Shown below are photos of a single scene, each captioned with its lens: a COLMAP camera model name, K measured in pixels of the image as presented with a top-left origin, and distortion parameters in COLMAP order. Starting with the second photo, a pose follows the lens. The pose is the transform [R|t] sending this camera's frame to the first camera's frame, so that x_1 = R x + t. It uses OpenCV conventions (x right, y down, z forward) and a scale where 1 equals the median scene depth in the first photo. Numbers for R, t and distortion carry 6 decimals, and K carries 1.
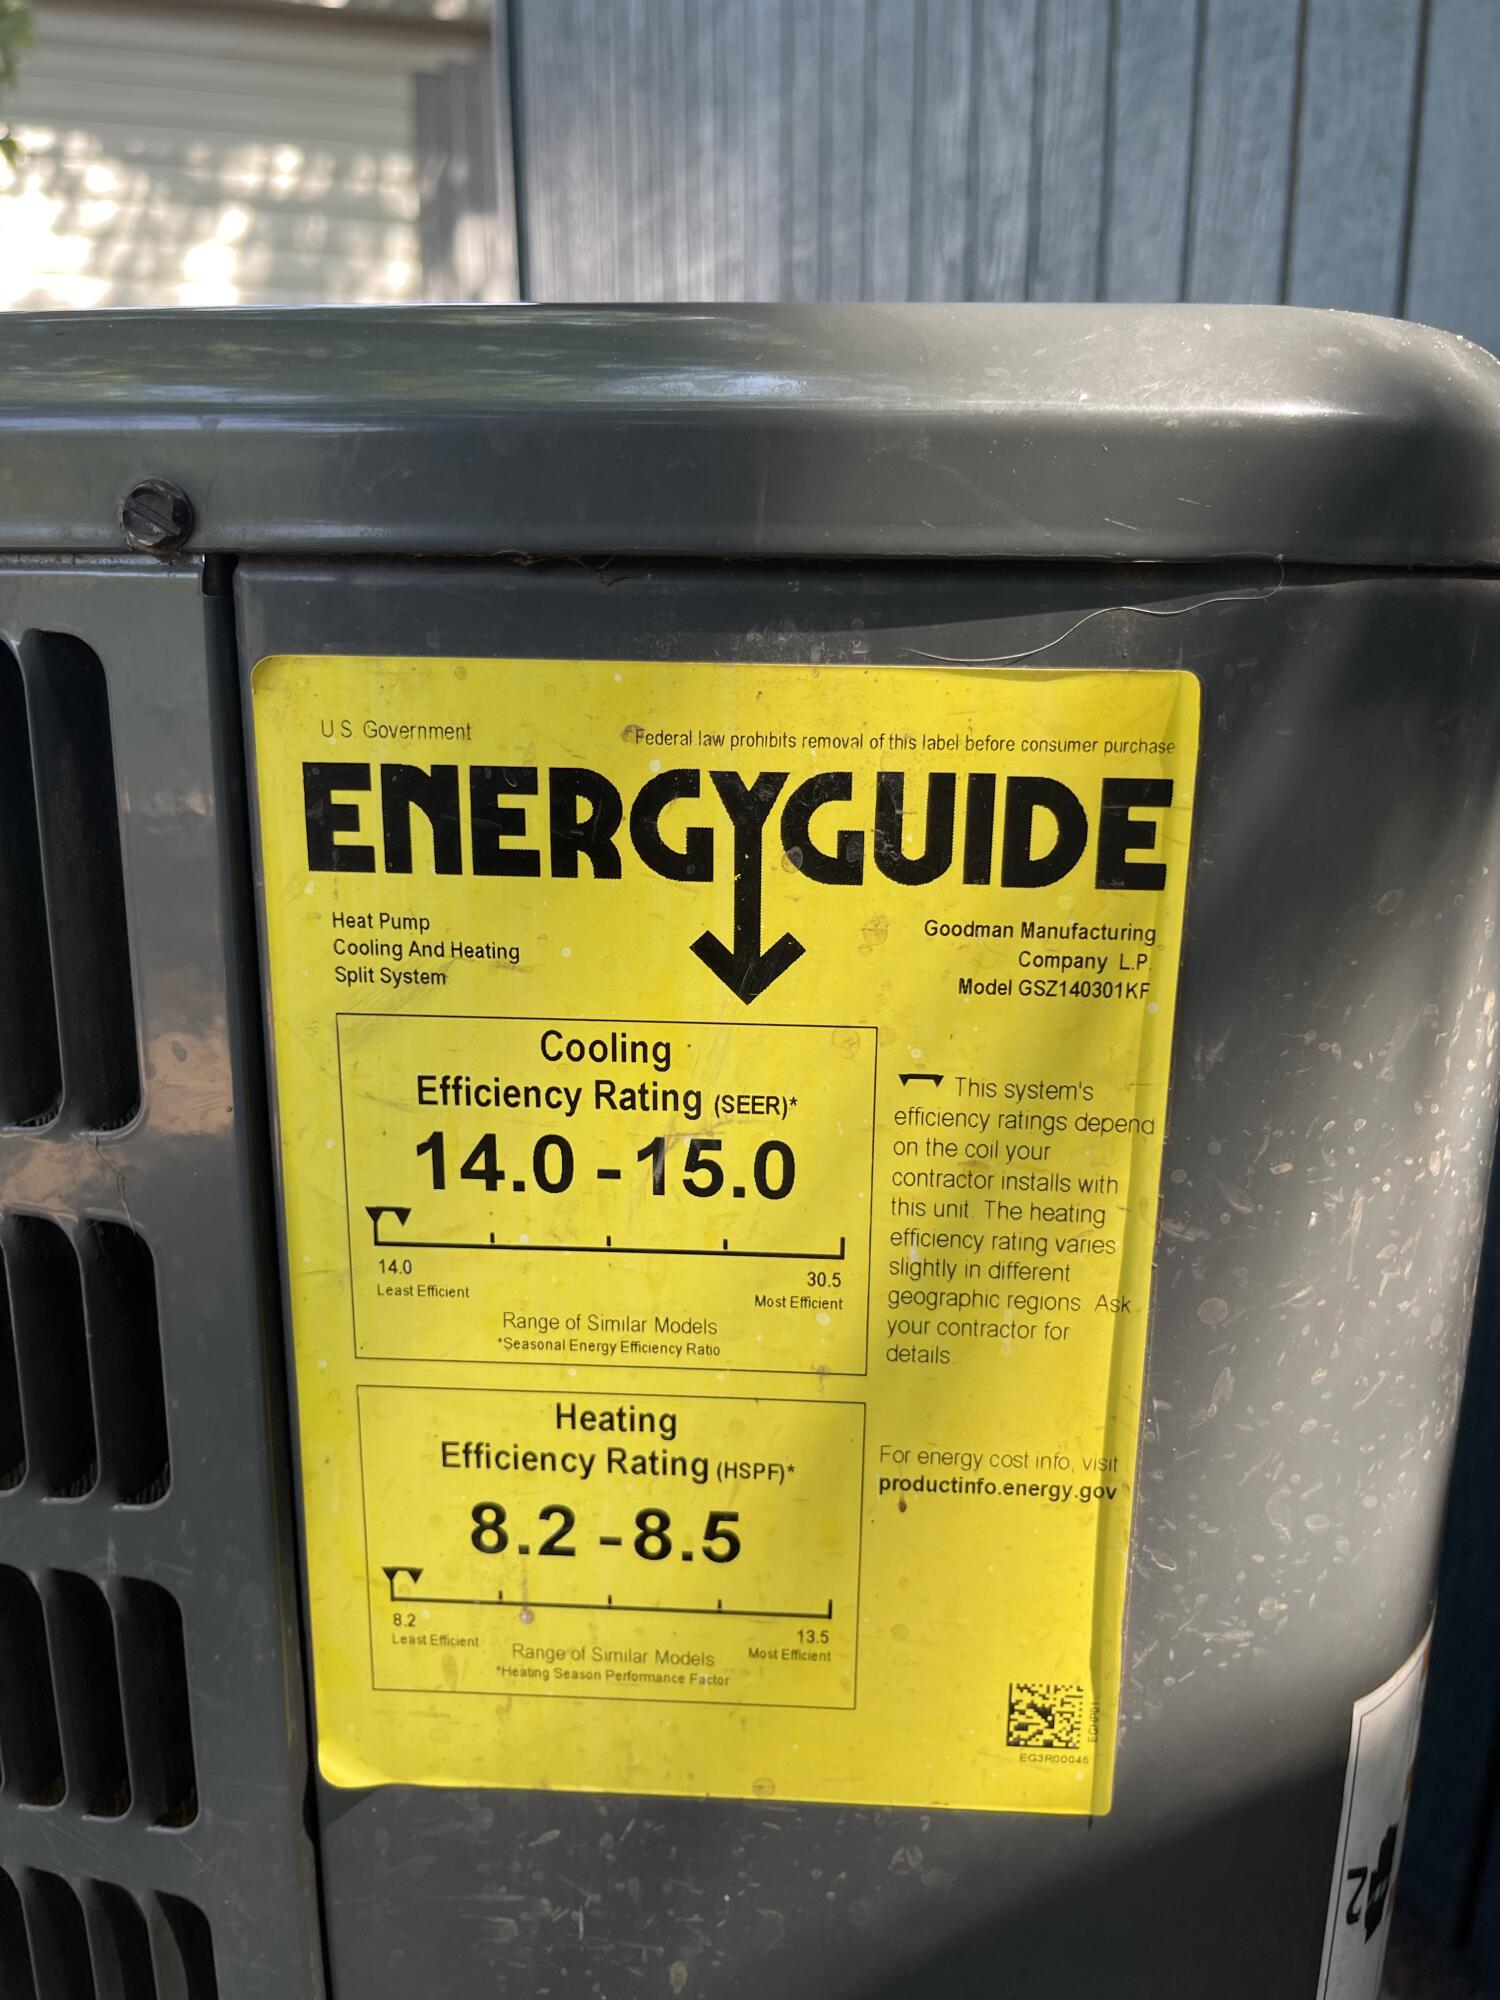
lens RADIAL K [[1553.6, 0, 799.4], [0, 1553.6, 1008.4], [0, 0, 1]] dist [0.030560, -0.024759]
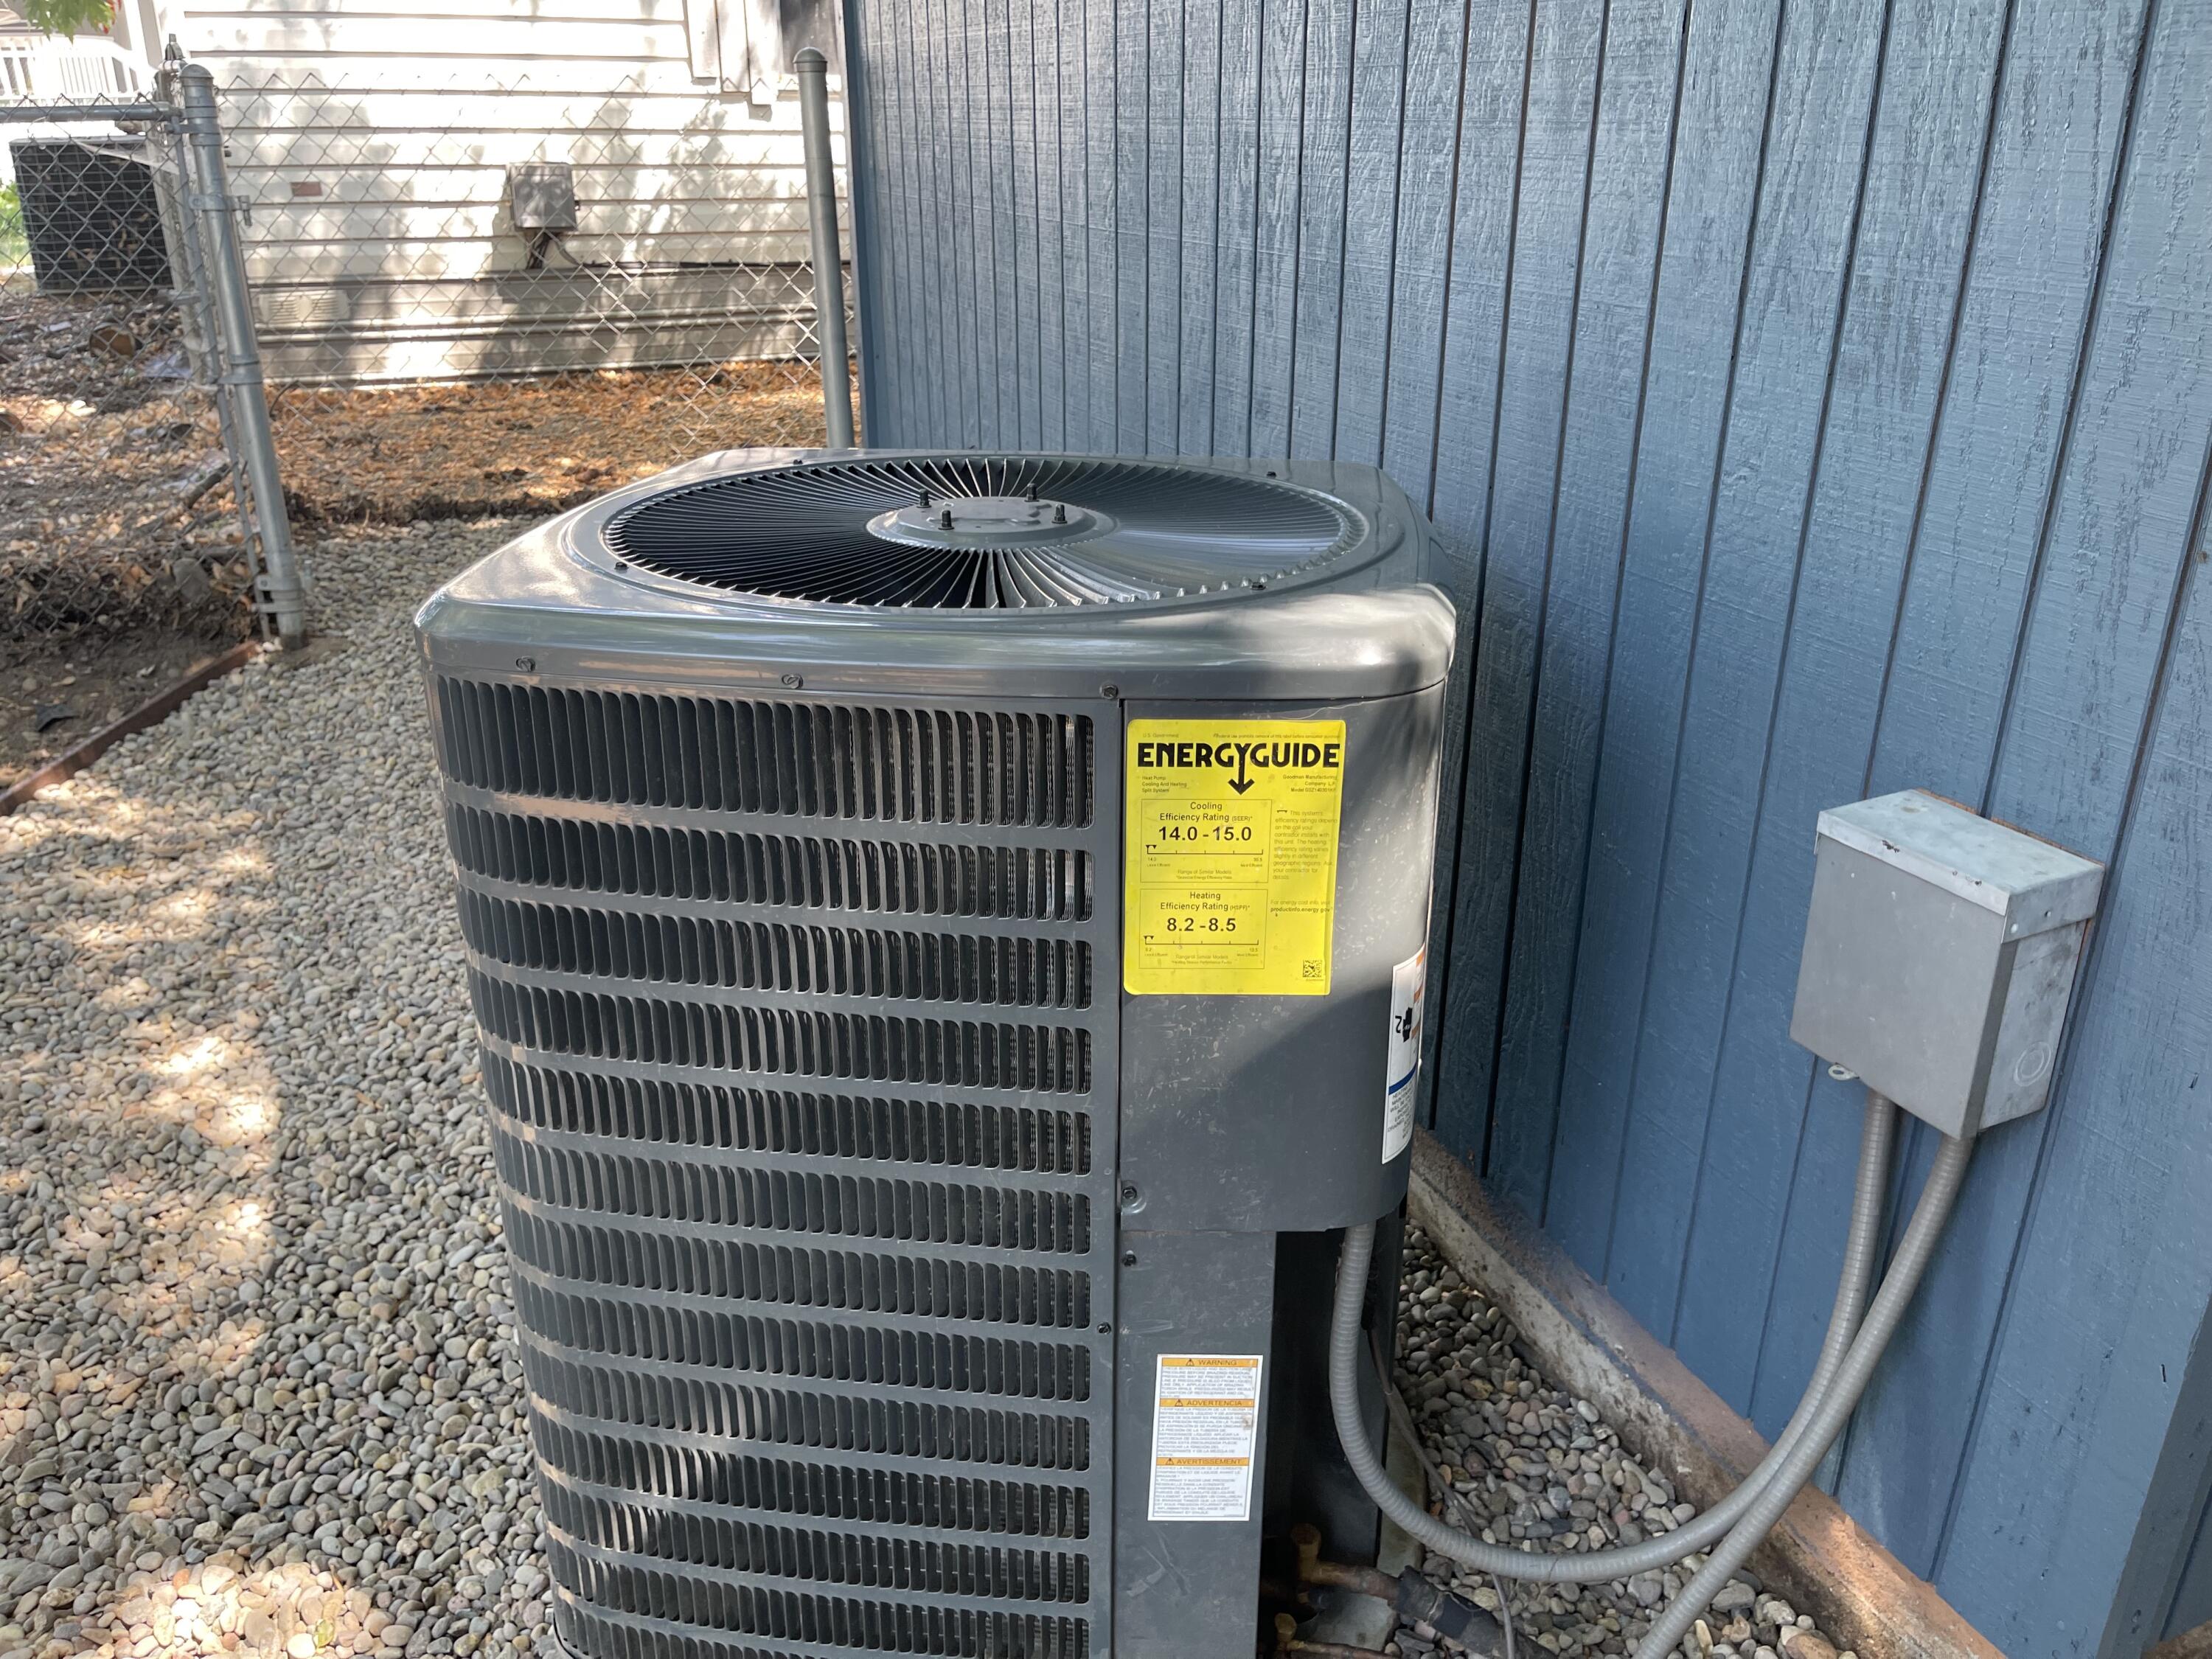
lens RADIAL K [[1718.3, 0, 1104.0], [0, 1718.3, 827.7], [0, 0, 1]] dist [0.030560, -0.024759]
pose [[0.999098, -0.028375, 0.031578, -0.562156], [0.023960, 0.990917, 0.132322, -0.547696], [-0.035046, -0.131446, 0.990704, -3.665634]]
